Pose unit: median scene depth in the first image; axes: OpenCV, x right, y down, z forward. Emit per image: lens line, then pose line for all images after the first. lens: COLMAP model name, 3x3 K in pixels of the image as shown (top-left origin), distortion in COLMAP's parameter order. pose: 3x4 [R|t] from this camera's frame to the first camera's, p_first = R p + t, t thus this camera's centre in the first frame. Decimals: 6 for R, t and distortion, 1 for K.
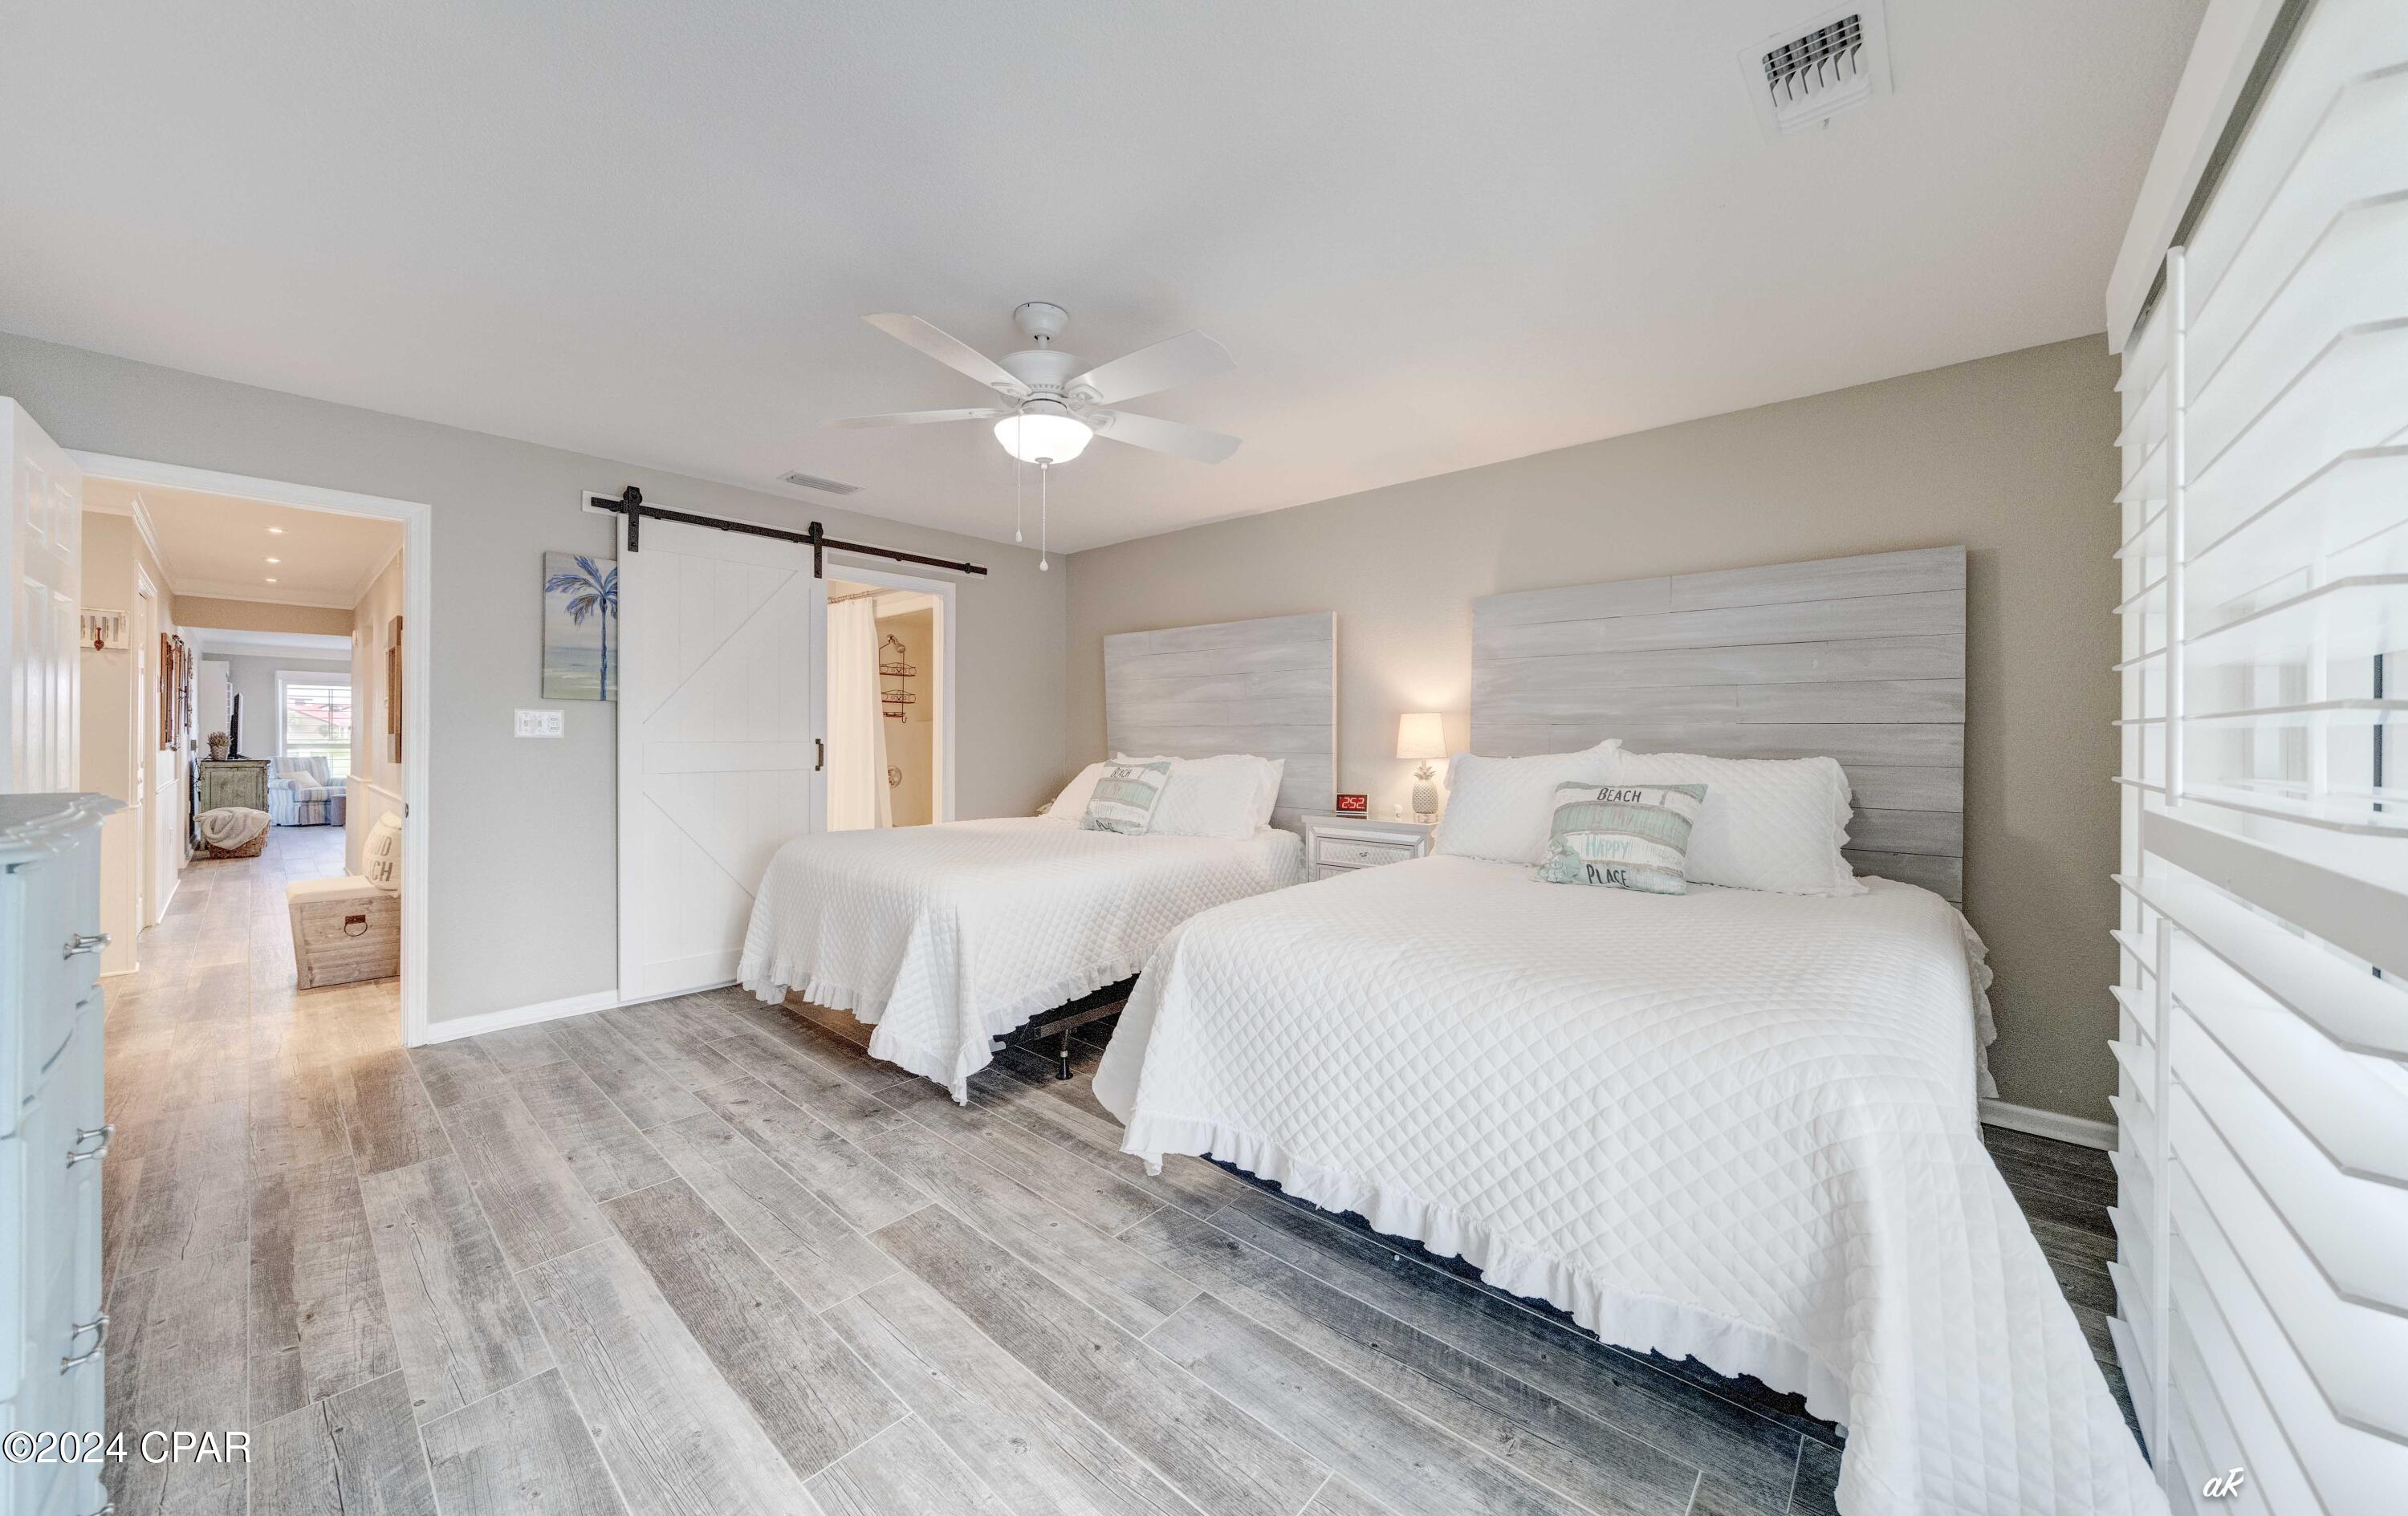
lens RADIAL K [[835.5, 0, 1192.9], [0, 835.5, 749.2], [0, 0, 1]] dist [0.000426, -0.000112]
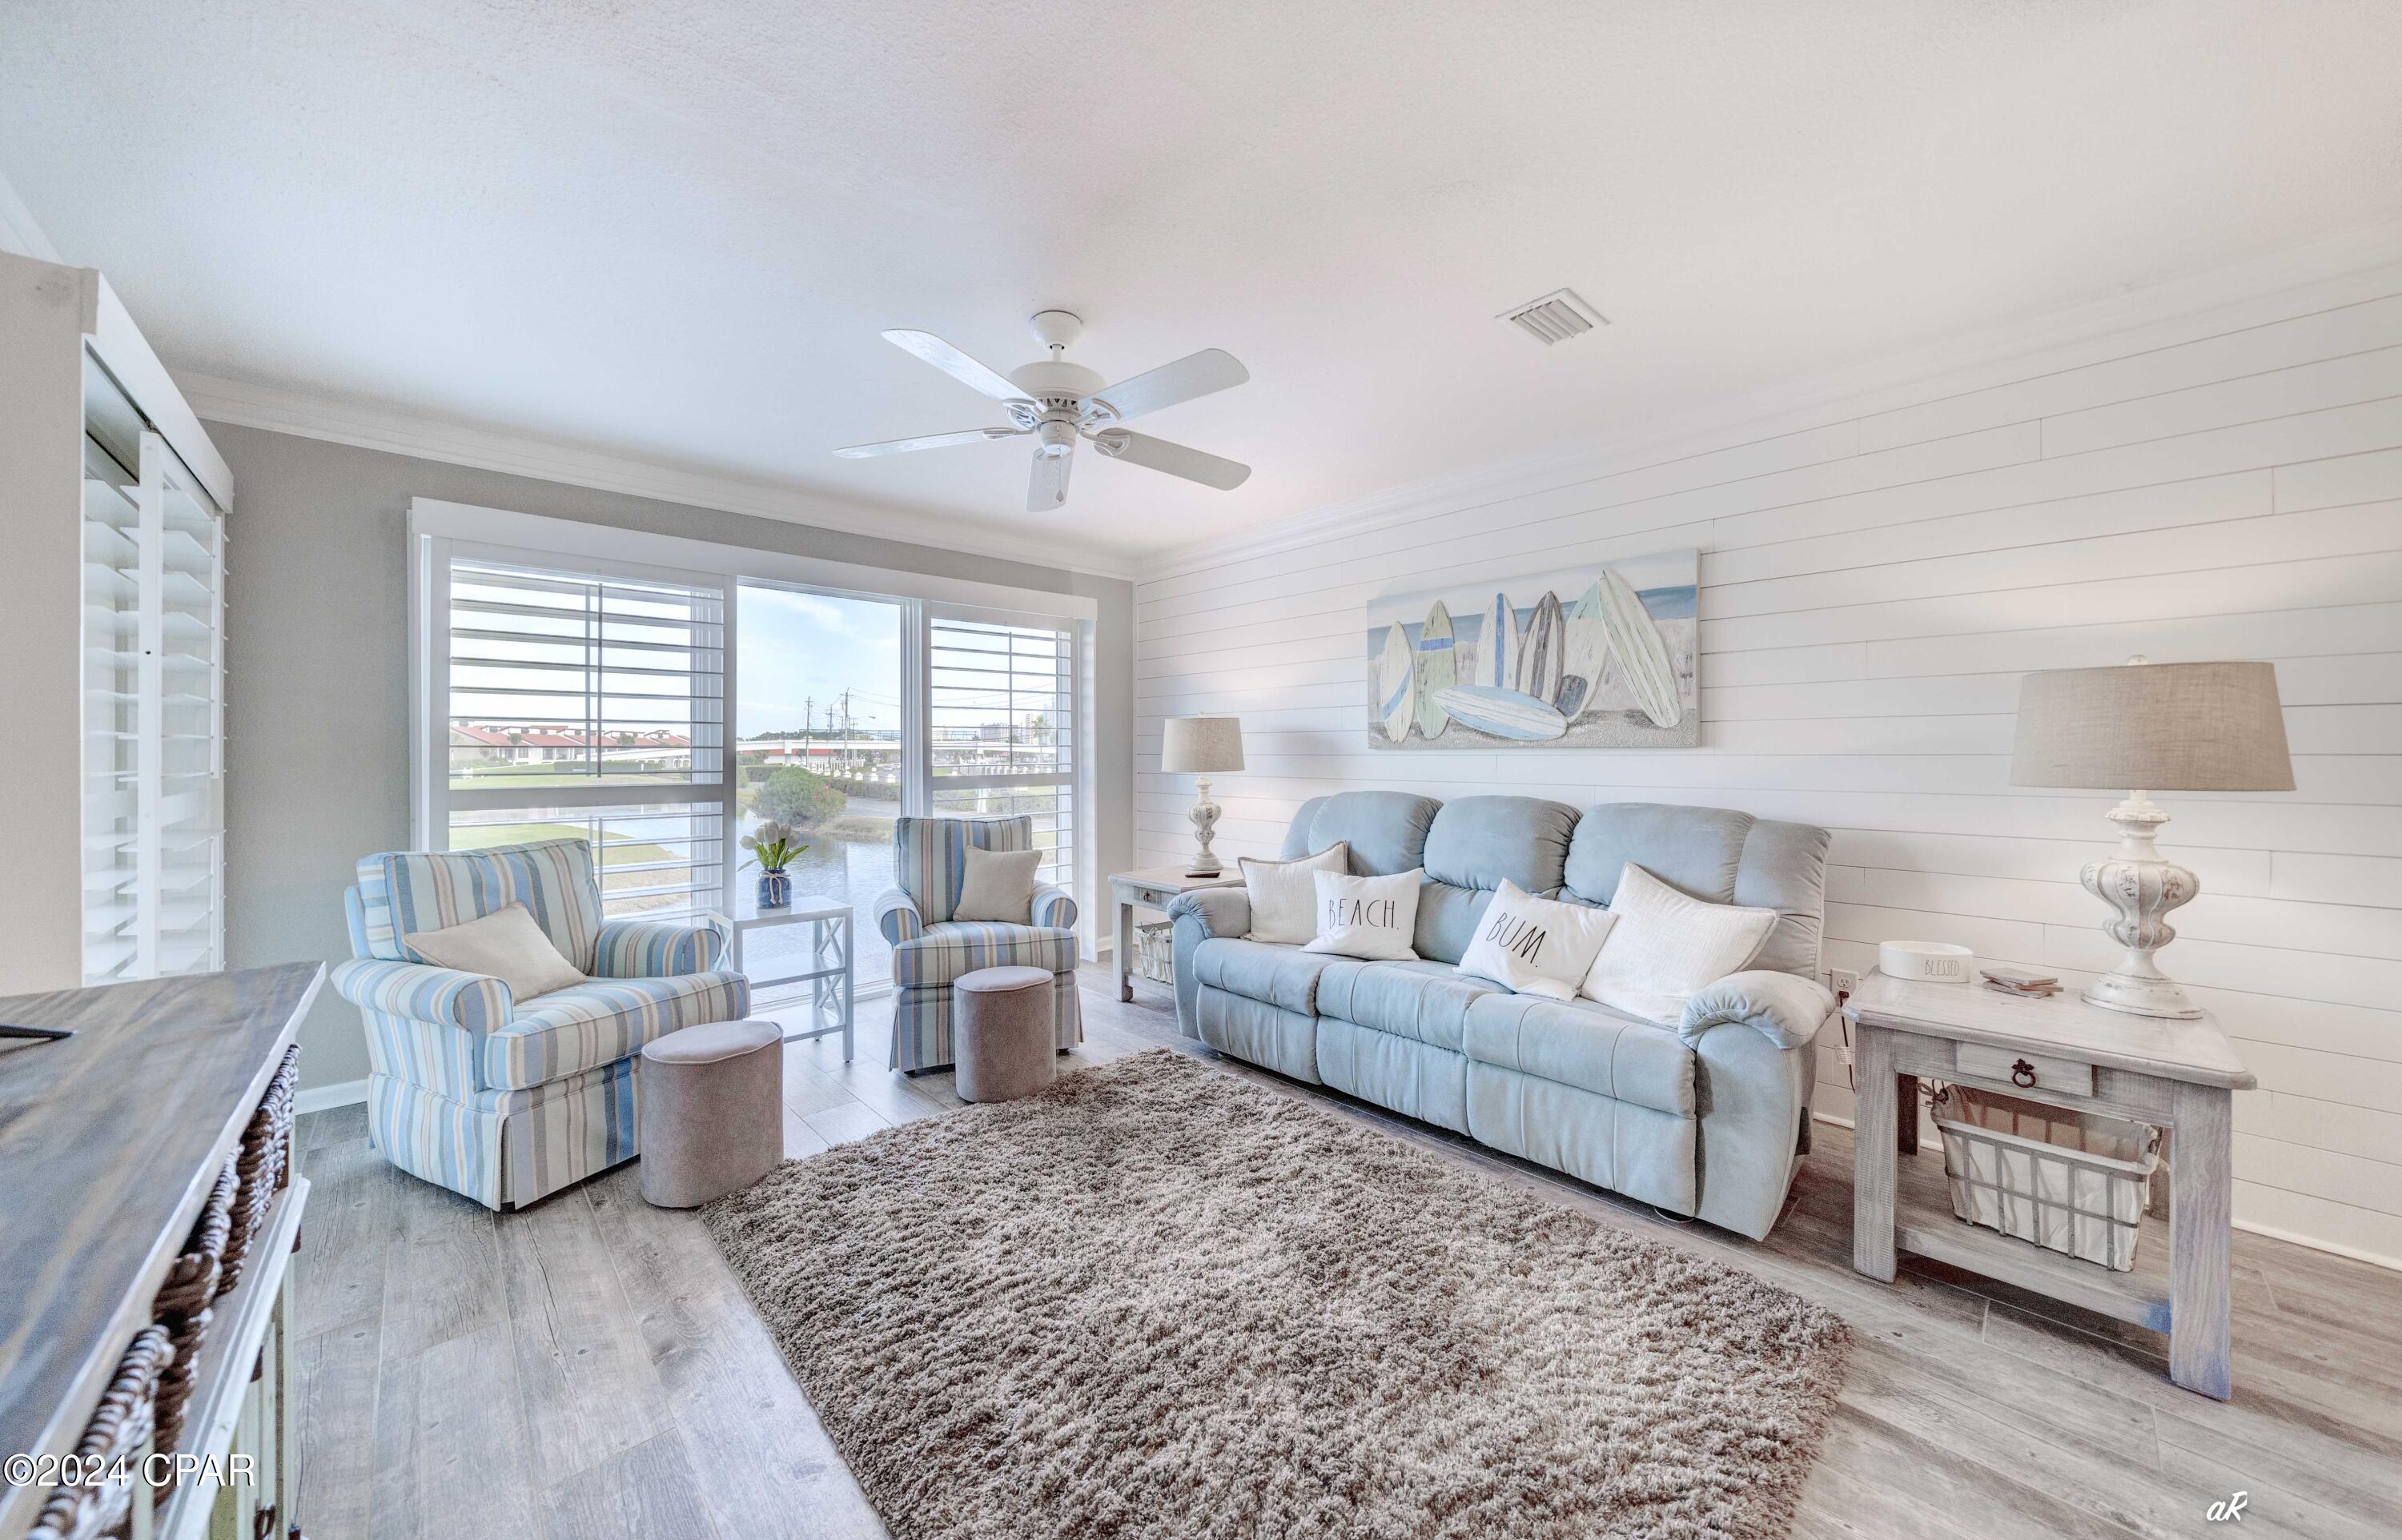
lens RADIAL K [[833.1, 0, 1200.3], [0, 833.1, 759.5], [0, 0, 1]] dist [-0.001774, 0.000162]
pose [[0.996007, 0.001293, -0.089267, -1.078577], [-0.001767, 0.999985, -0.005240, -0.019343], [0.089259, 0.005377, 0.995994, 0.994586]]
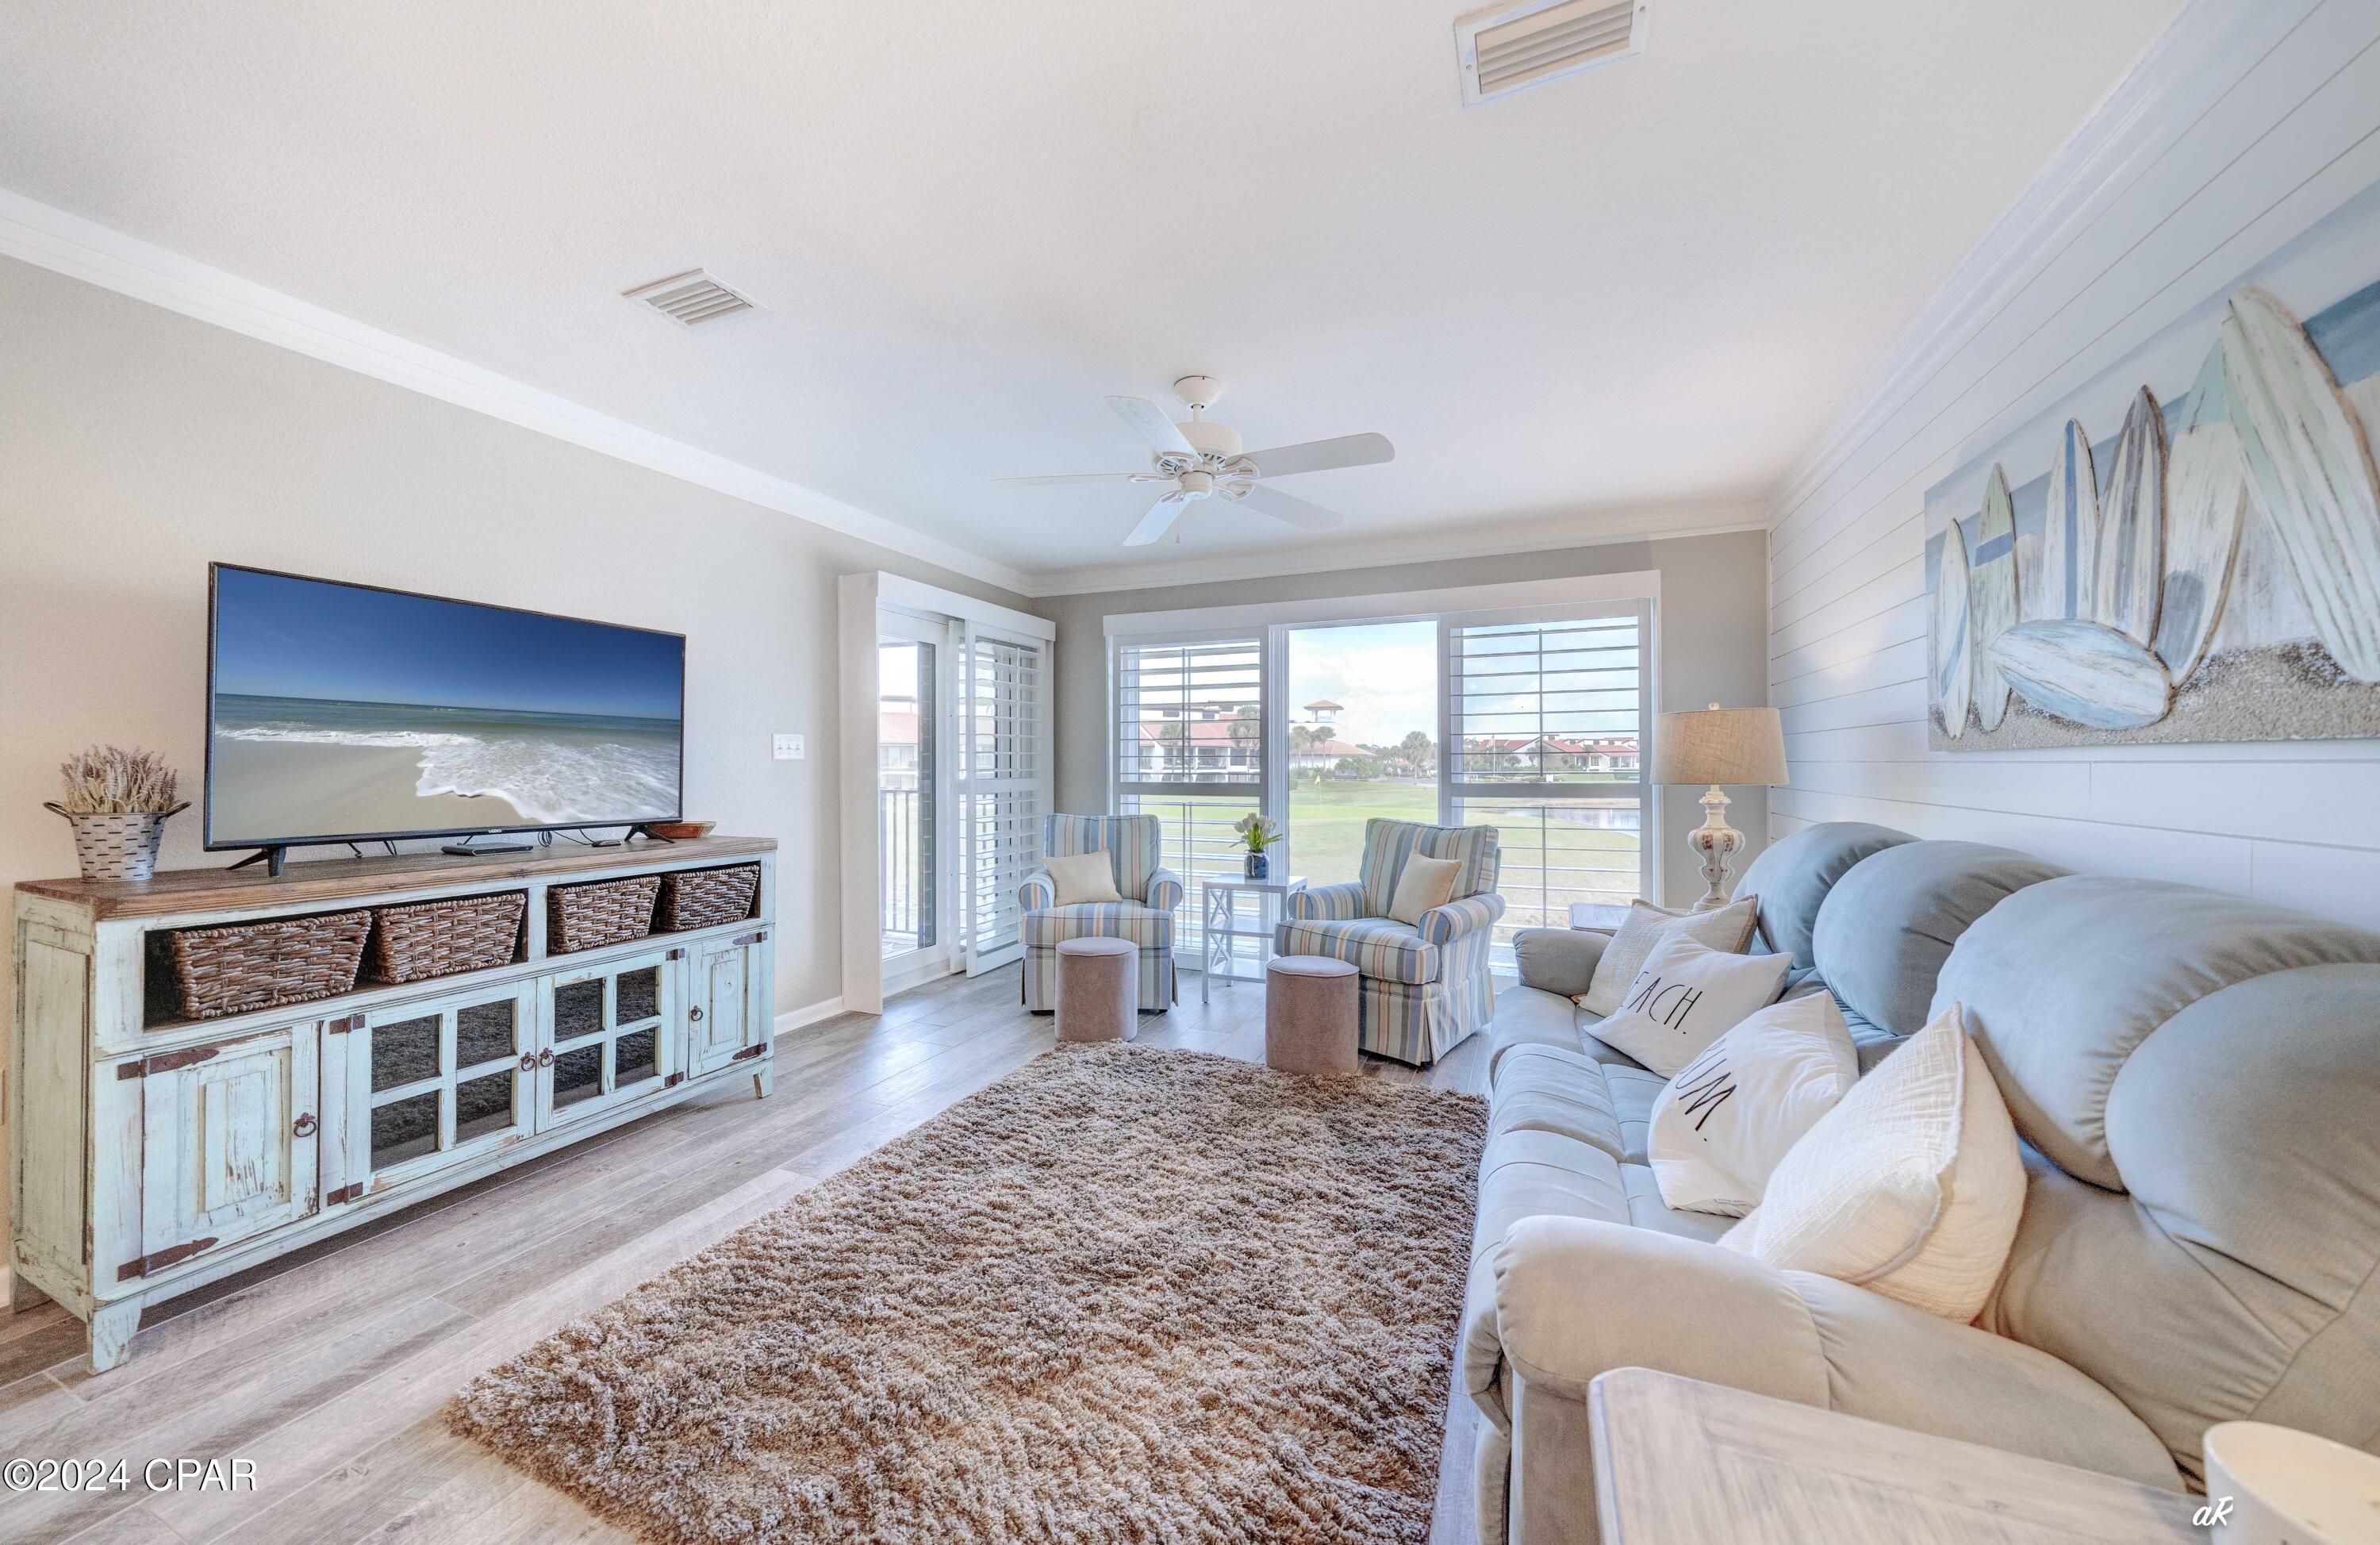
lens RADIAL K [[825.7, 0, 1168.7], [0, 825.7, 759.4], [0, 0, 1]] dist [-0.001774, 0.000162]
pose [[0.310060, -0.001683, -0.950716, -0.862946], [-0.013400, 0.999891, -0.006140, -0.020363], [0.950623, 0.014643, 0.310004, 1.148180]]
